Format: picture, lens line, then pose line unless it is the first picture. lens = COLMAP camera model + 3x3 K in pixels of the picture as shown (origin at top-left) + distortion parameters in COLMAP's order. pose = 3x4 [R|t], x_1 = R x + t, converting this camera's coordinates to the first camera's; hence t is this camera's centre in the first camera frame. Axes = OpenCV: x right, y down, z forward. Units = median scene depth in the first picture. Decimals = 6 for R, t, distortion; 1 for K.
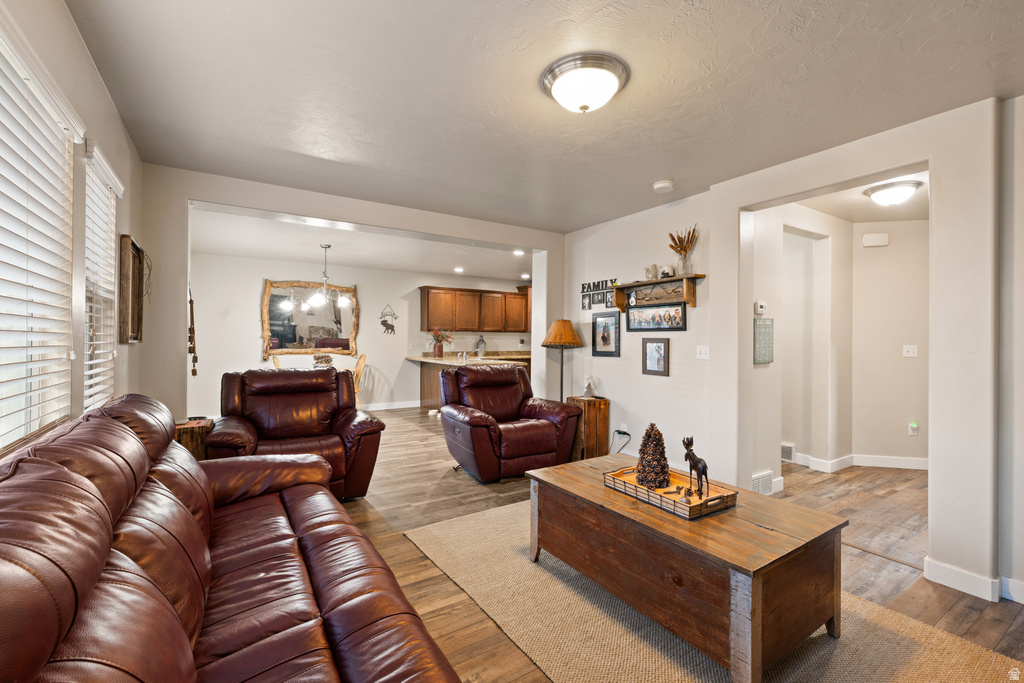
lens RADIAL K [[441.7, 0, 511.9], [0, 441.7, 338.9], [0, 0, 1]] dist [-0.001852, -0.000265]
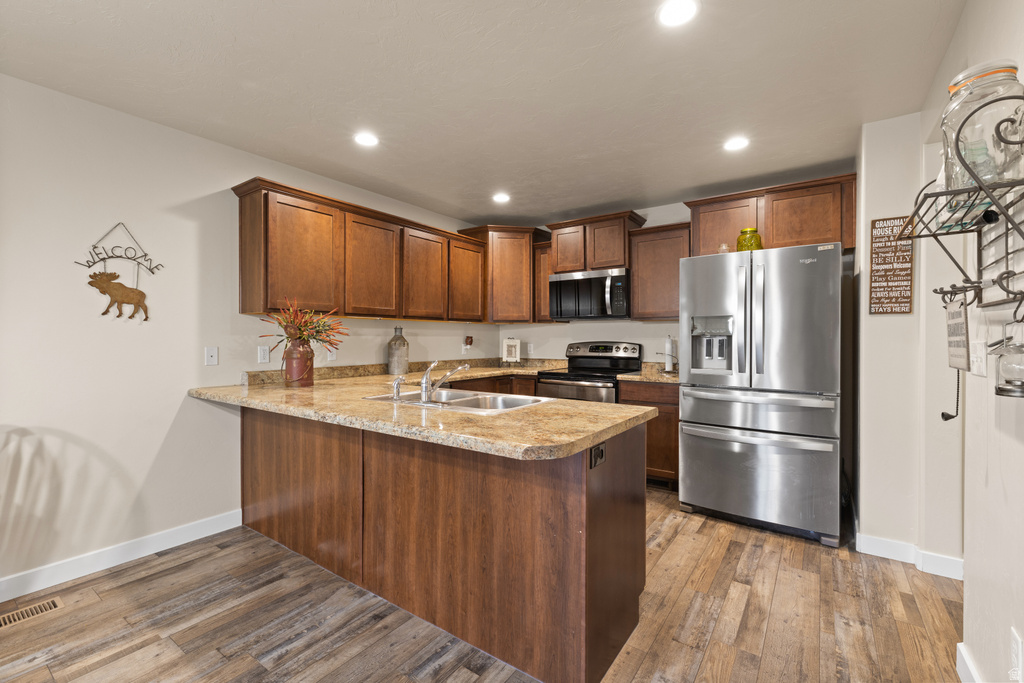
lens RADIAL K [[441.7, 0, 511.6], [0, 441.7, 342.9], [0, 0, 1]] dist [-0.001852, -0.000265]
pose [[0.930500, -0.008142, 0.366200, -0.135592], [0.003095, 0.999892, 0.014368, 0.002090], [-0.366278, -0.012236, 0.930425, 0.596368]]
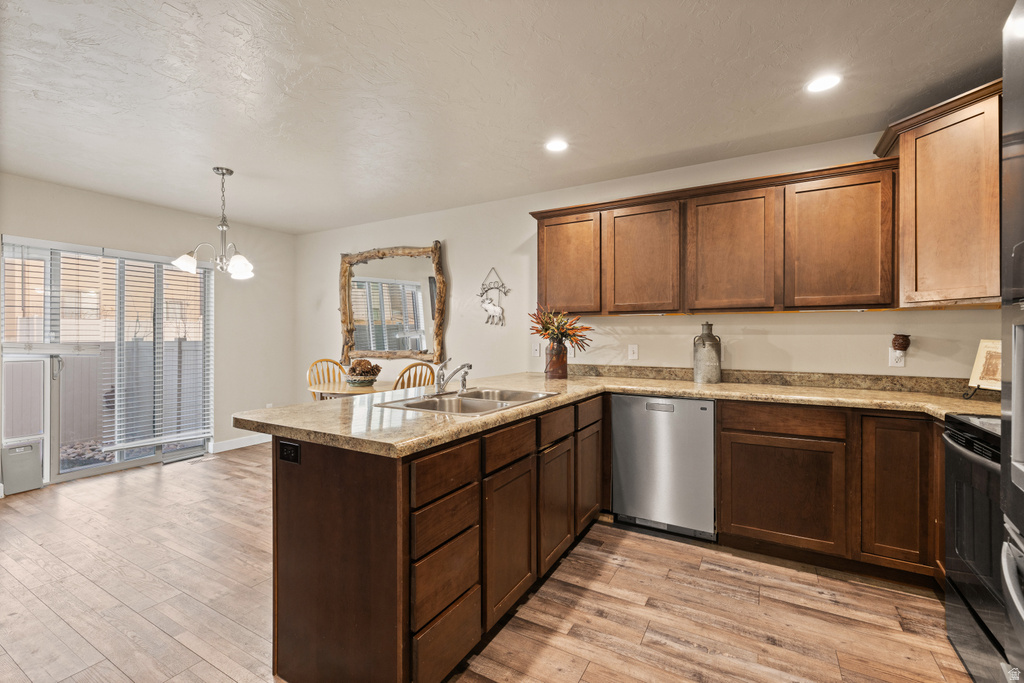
lens RADIAL K [[441.7, 0, 516.6], [0, 441.7, 337.7], [0, 0, 1]] dist [-0.001852, -0.000265]
pose [[0.462419, -0.001869, -0.886660, 0.183770], [0.002062, 0.999997, -0.001032, 0.003922], [0.886659, -0.001351, 0.462422, 0.764665]]
